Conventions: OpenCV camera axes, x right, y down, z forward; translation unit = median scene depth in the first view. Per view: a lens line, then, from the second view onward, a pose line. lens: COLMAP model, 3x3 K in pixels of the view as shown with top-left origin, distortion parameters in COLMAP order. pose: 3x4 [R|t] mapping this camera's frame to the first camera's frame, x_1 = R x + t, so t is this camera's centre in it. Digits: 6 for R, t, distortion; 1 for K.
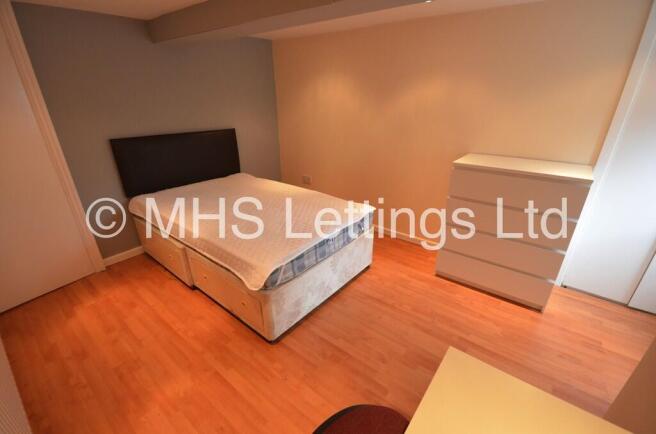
lens RADIAL K [[289.1, 0, 328.0], [0, 289.1, 217.0], [0, 0, 1]] dist [-0.000159, -0.000132]
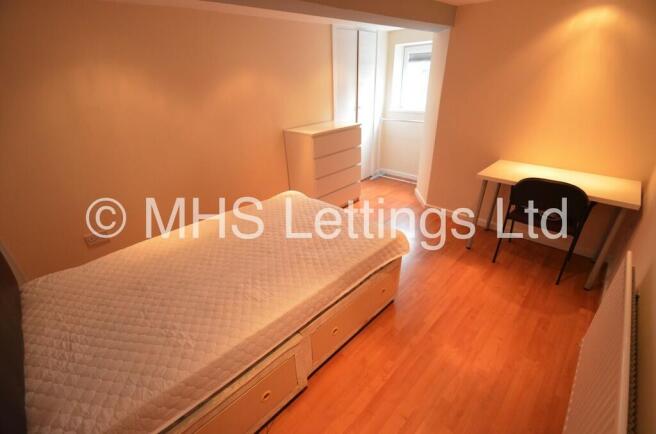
lens RADIAL K [[289.1, 0, 328.0], [0, 289.1, 217.0], [0, 0, 1]] dist [-0.000159, -0.000132]
pose [[0.101554, -0.436270, 0.894067, -1.163357], [0.413082, 0.836067, 0.361048, -0.388991], [-0.905014, 0.332657, 0.265121, 0.845041]]
